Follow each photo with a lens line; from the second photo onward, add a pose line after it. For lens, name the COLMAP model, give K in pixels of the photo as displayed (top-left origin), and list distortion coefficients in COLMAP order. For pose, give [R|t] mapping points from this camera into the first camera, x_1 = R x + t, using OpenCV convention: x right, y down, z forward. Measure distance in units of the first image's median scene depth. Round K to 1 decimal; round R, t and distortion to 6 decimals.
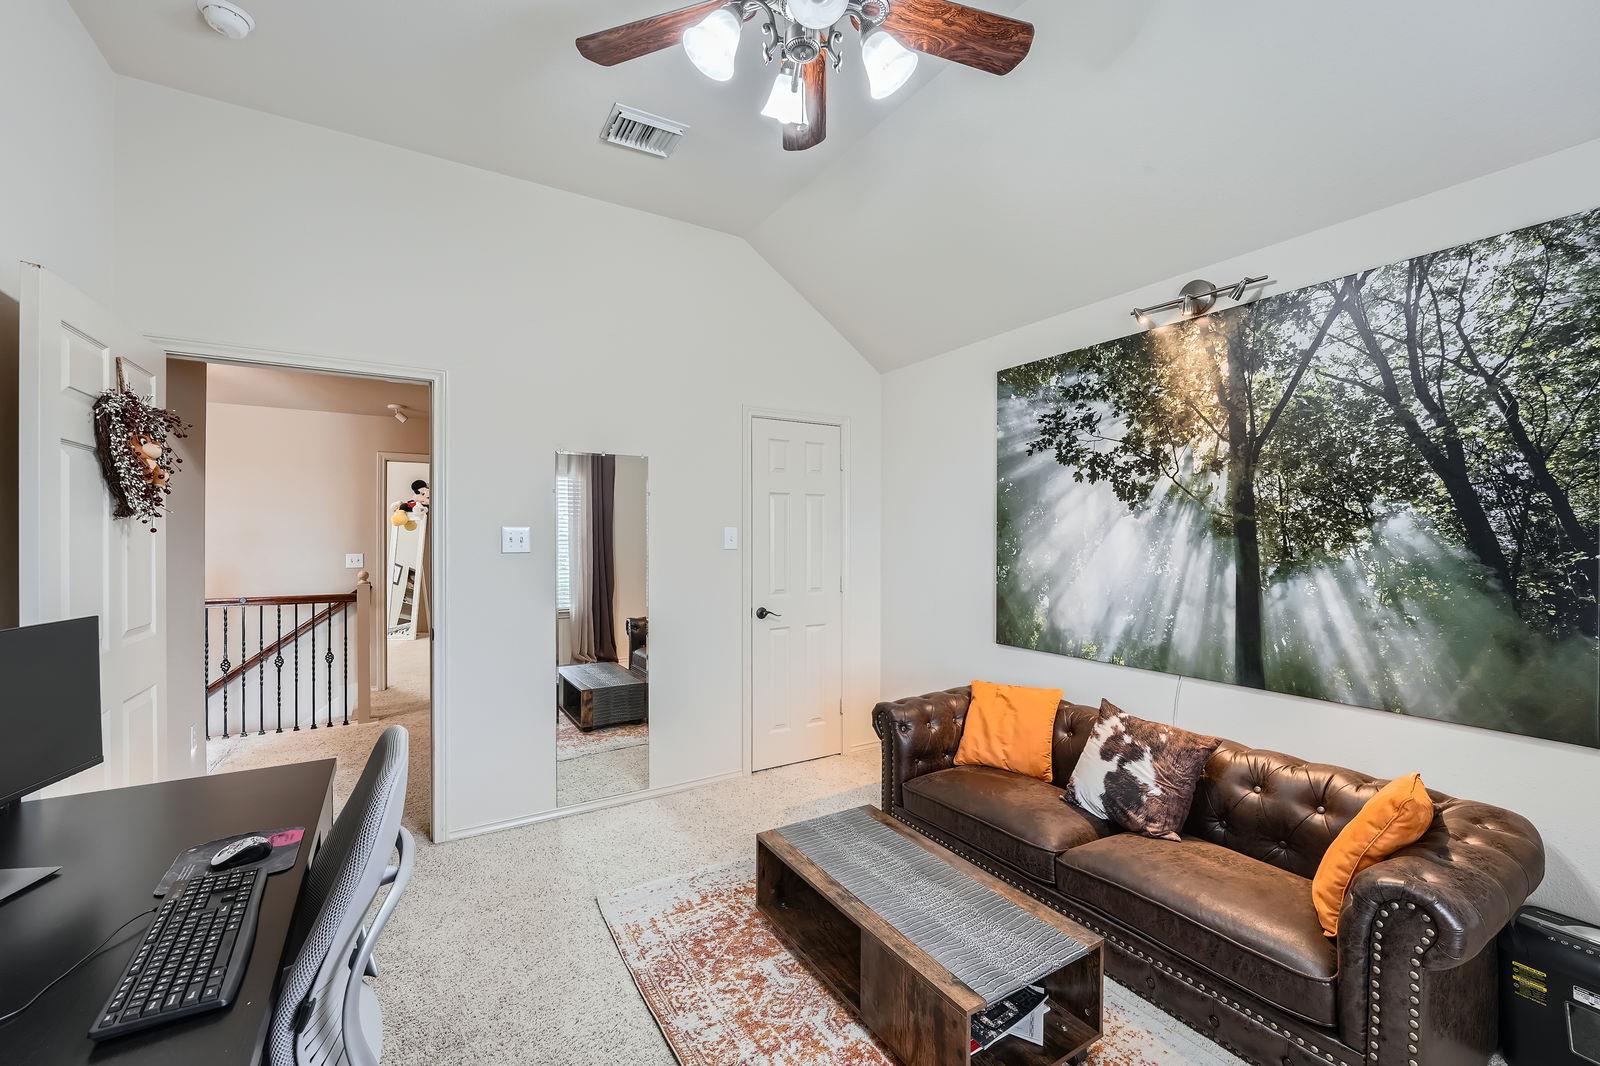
lens RADIAL K [[661.4, 0, 805.7], [0, 661.4, 537.4], [0, 0, 1]] dist [0.000114, -0.000265]
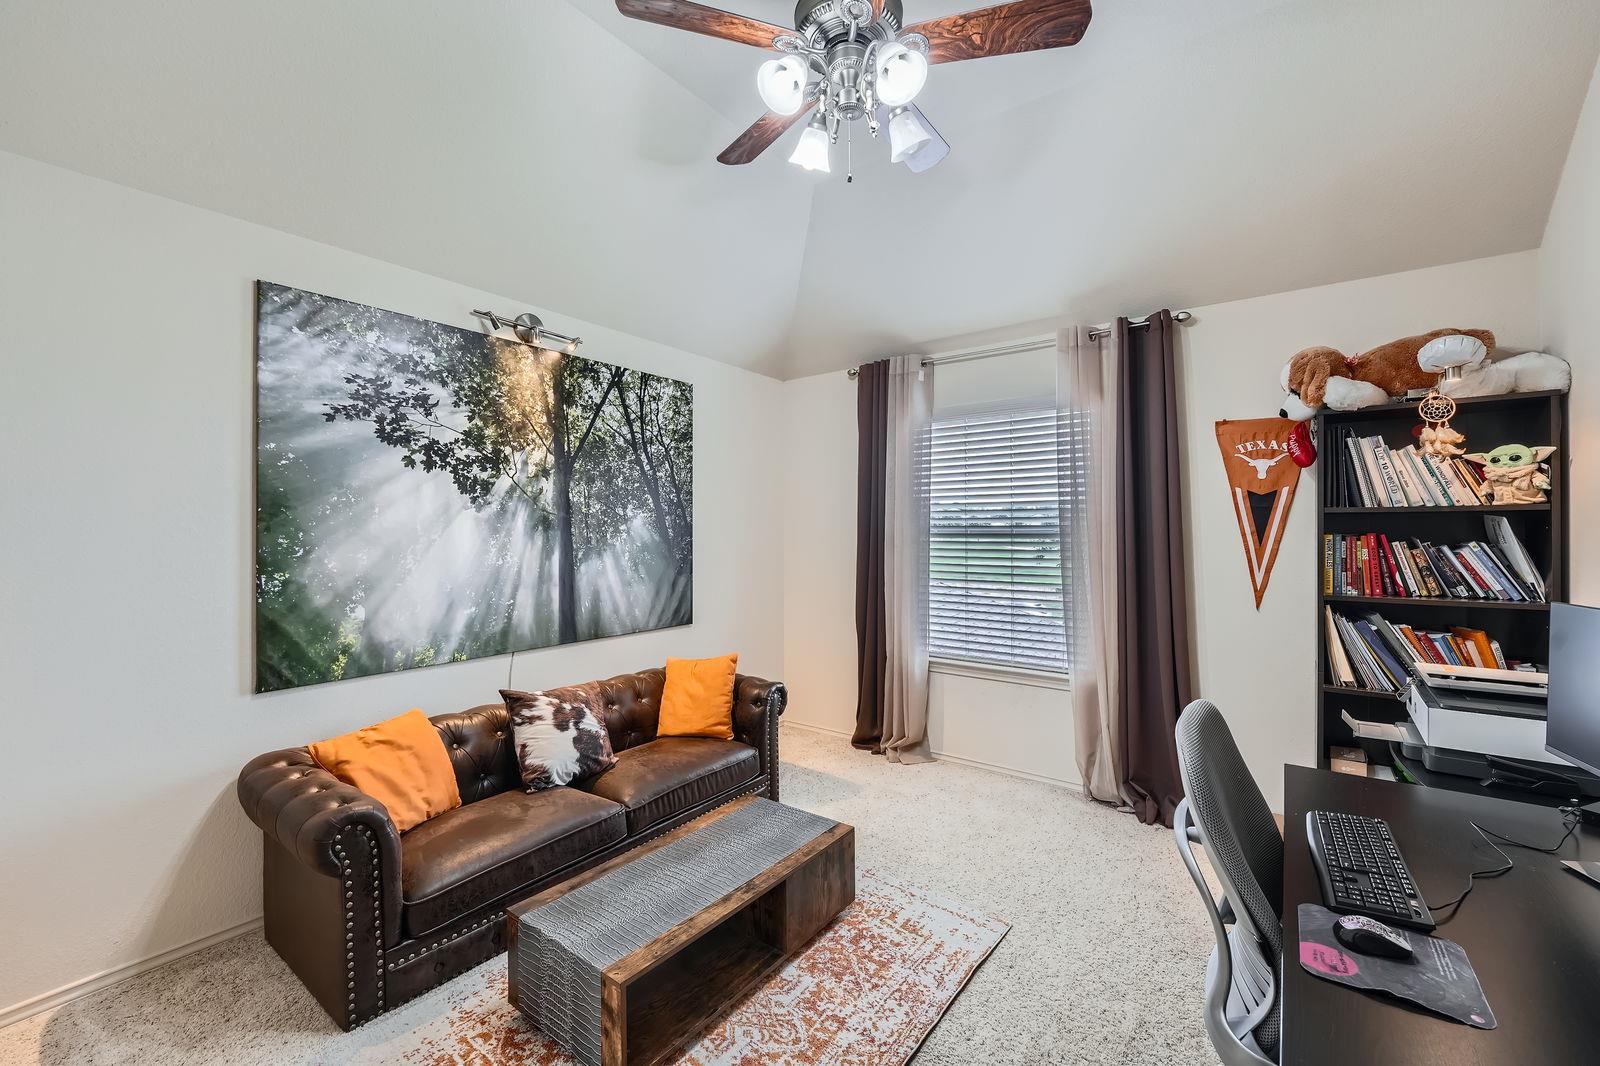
lens RADIAL K [[652.7, 0, 800.0], [0, 652.7, 533.0], [0, 0, 1]] dist [-0.000966, -0.000272]
pose [[-0.362378, -0.003928, 0.932023, -0.649703], [0.003259, 0.999980, 0.005482, -0.000769], [-0.932026, 0.005024, -0.362357, 0.936648]]
